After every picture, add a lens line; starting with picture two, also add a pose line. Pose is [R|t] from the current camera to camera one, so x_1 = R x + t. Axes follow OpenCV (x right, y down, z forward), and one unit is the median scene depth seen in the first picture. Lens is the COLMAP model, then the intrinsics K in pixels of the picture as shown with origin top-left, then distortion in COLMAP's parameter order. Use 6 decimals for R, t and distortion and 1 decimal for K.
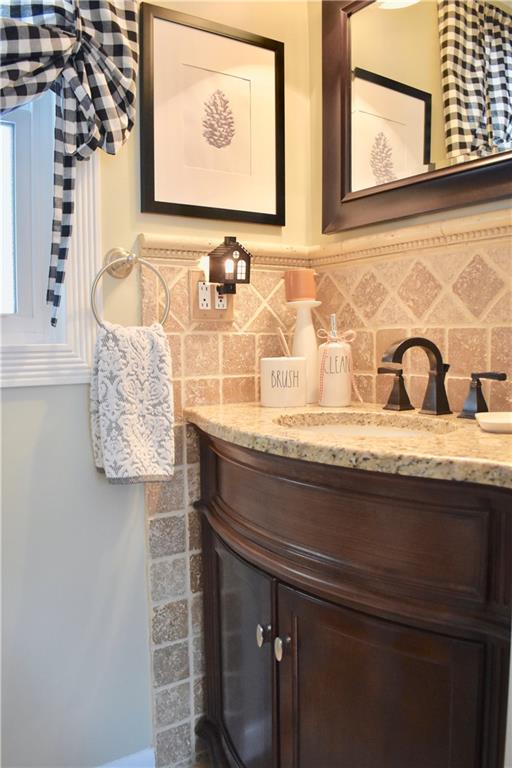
lens RADIAL K [[609.6, 0, 255.2], [0, 609.6, 385.4], [0, 0, 1]] dist [-0.089166, 0.007309]
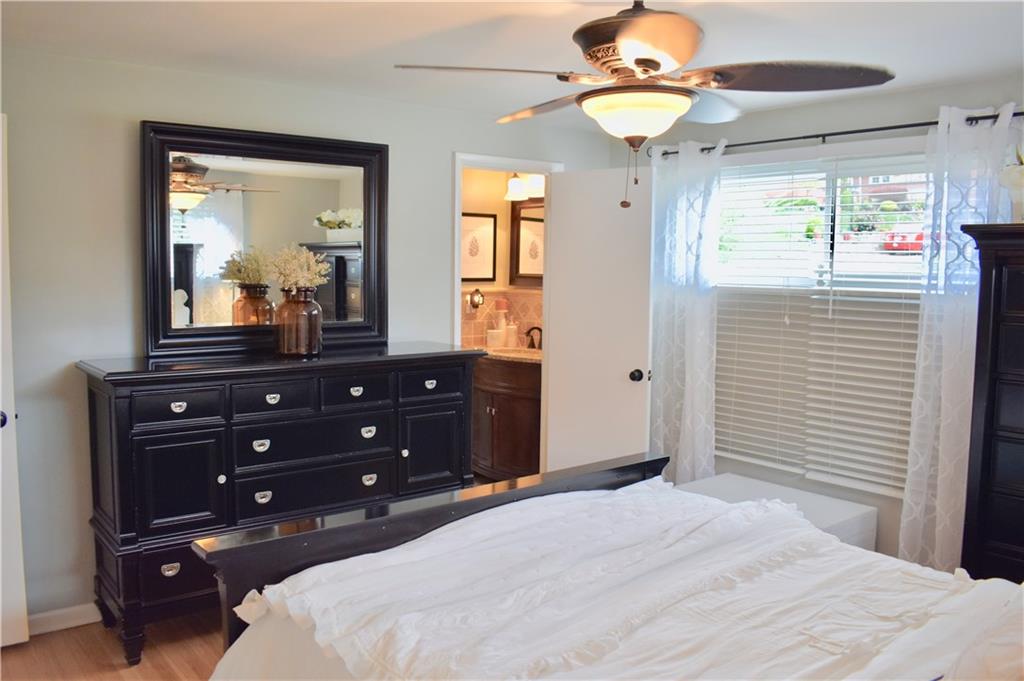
lens RADIAL K [[812.8, 0, 508.6], [0, 812.8, 335.0], [0, 0, 1]] dist [-0.089166, 0.007309]
pose [[0.996801, 0.012888, 0.078878, -0.193462], [-0.014556, 0.999682, 0.020609, -0.103212], [-0.078587, -0.021691, 0.996671, -2.878263]]
